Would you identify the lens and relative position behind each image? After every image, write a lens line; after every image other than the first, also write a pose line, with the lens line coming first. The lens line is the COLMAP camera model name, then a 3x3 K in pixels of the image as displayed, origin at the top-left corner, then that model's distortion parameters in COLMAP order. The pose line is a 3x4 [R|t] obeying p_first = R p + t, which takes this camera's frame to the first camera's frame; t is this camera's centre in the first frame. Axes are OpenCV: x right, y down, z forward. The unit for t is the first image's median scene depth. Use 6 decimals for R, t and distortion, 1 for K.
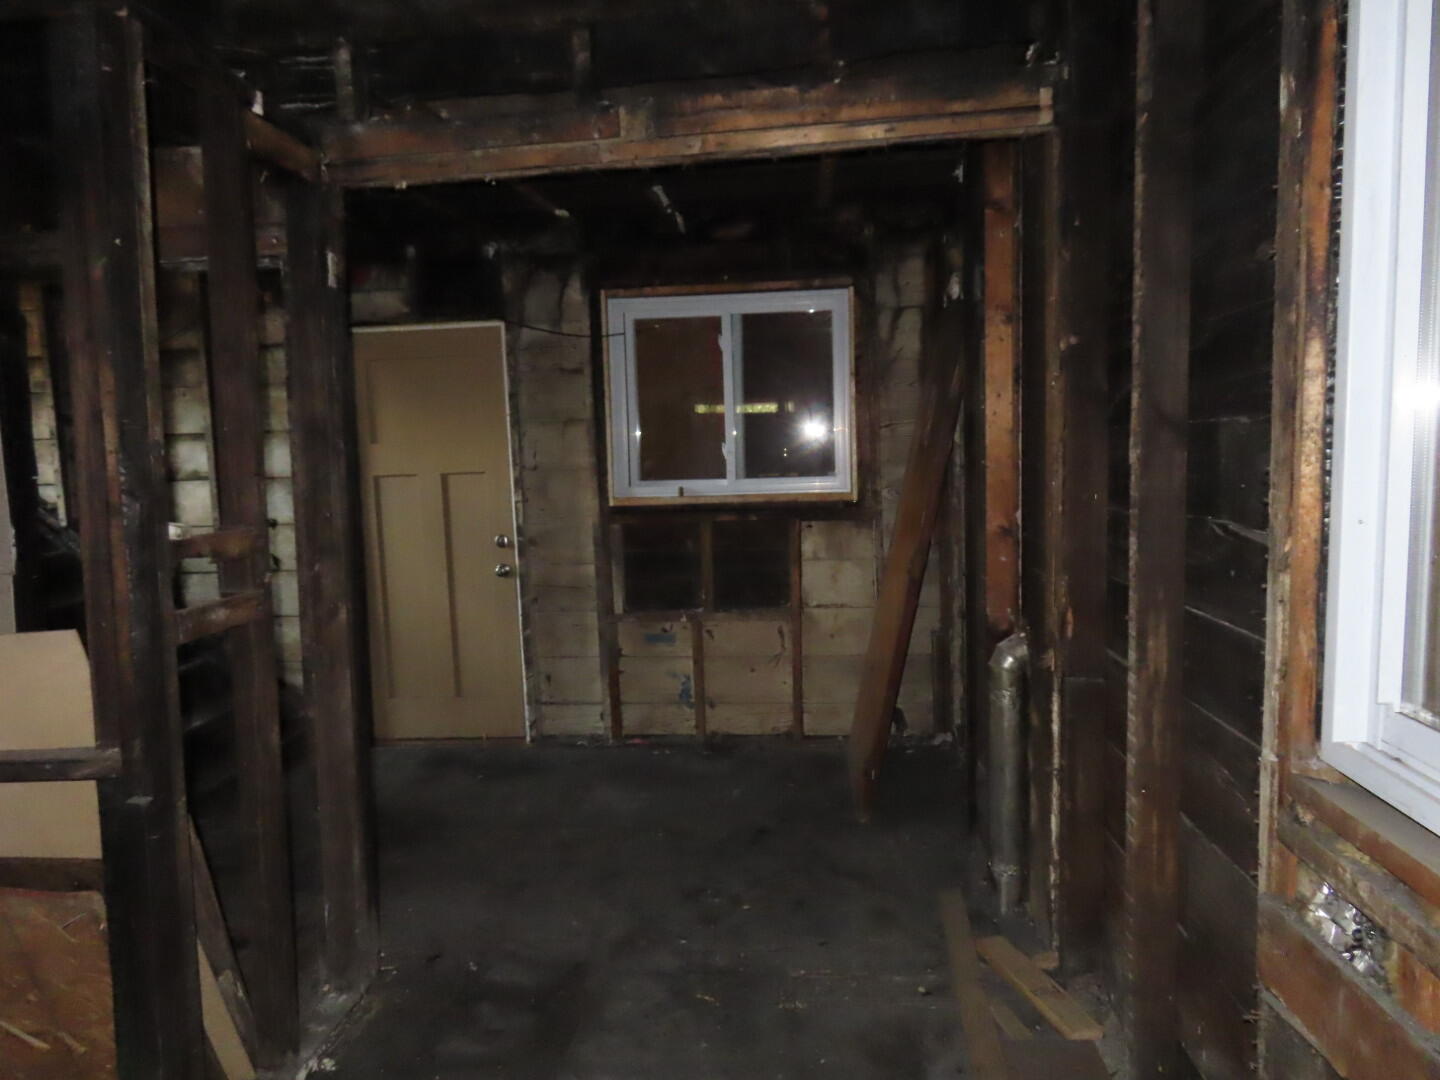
lens RADIAL K [[1037.8, 0, 720.0], [0, 1037.8, 540.0], [0, 0, 1]] dist [-0.005064, 0.005308]
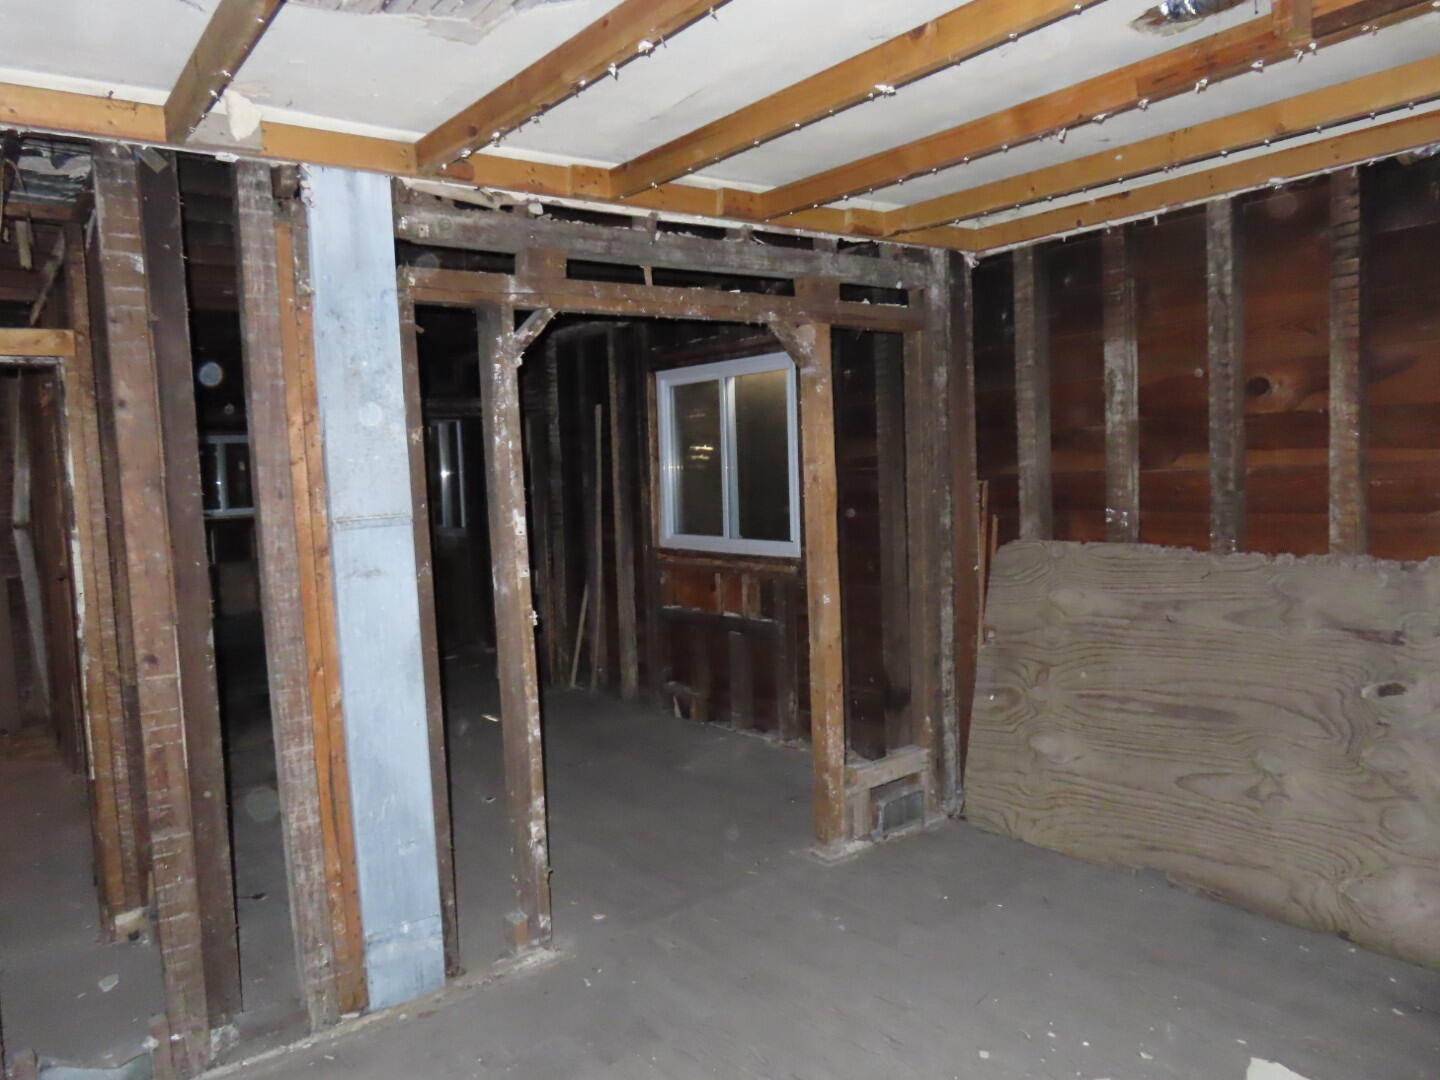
lens RADIAL K [[1037.8, 0, 720.0], [0, 1037.8, 540.0], [0, 0, 1]] dist [-0.005064, 0.005308]
pose [[0.749836, -0.048768, 0.659823, -0.731729], [0.083067, 0.996328, -0.020760, 0.162773], [-0.656388, 0.070376, 0.751134, -1.614461]]
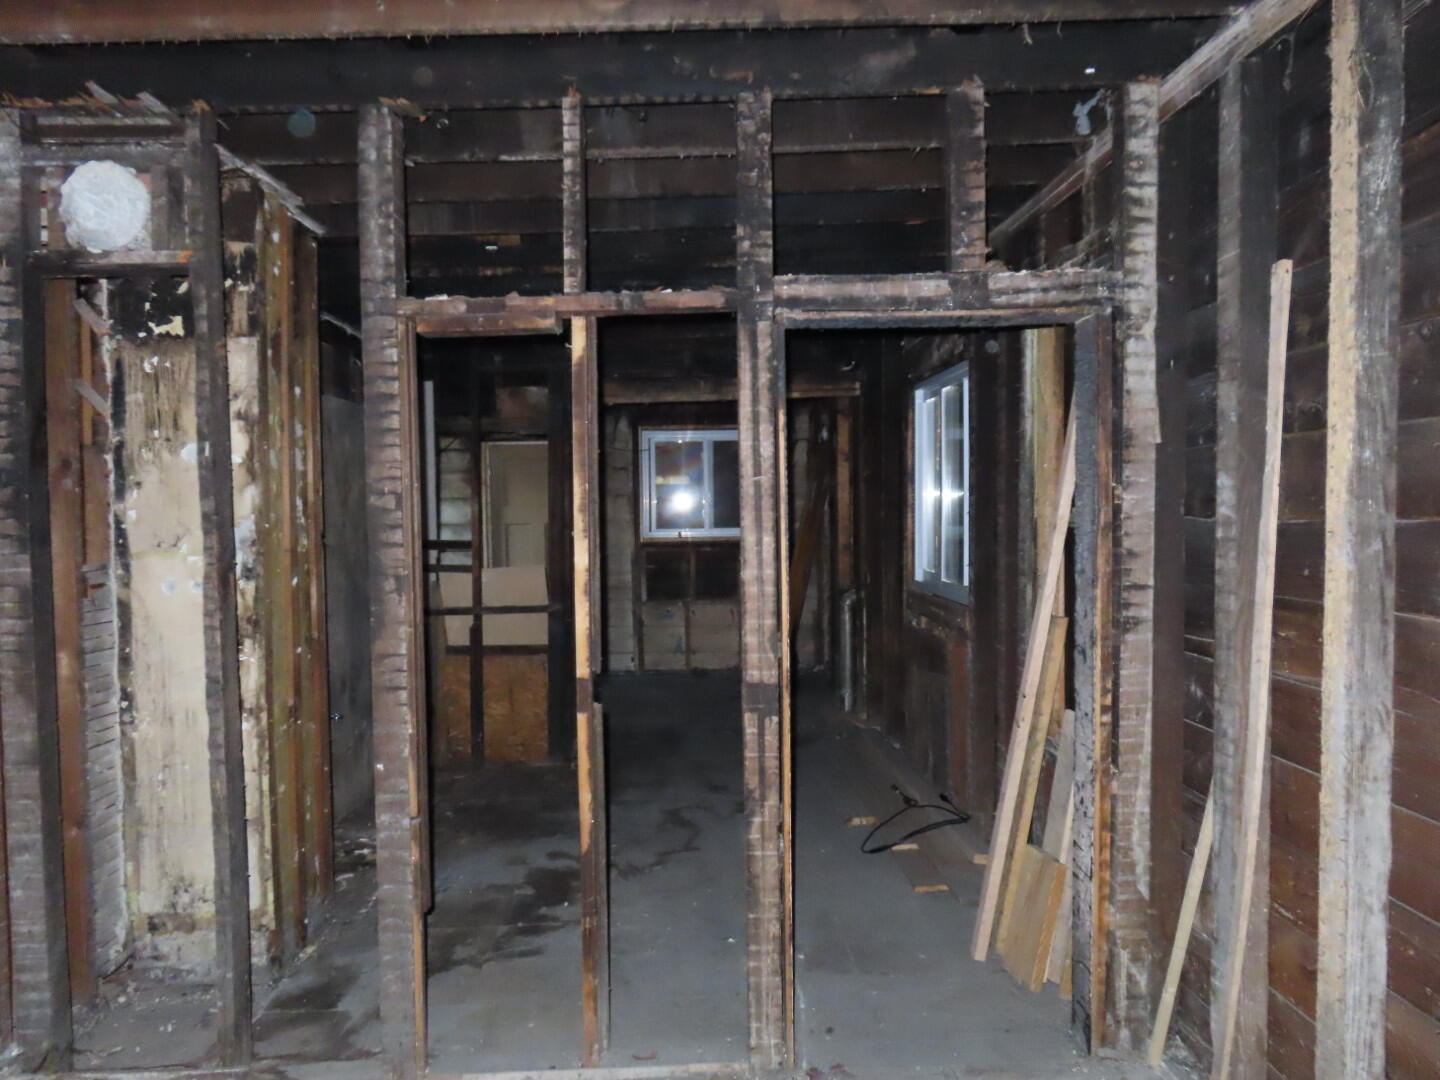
lens RADIAL K [[1037.8, 0, 720.0], [0, 1037.8, 540.0], [0, 0, 1]] dist [-0.005064, 0.005308]
pose [[0.992182, 0.011581, 0.124259, -0.196670], [-0.003292, 0.997767, -0.066705, 0.086274], [-0.124754, 0.065775, 0.990005, -0.842963]]
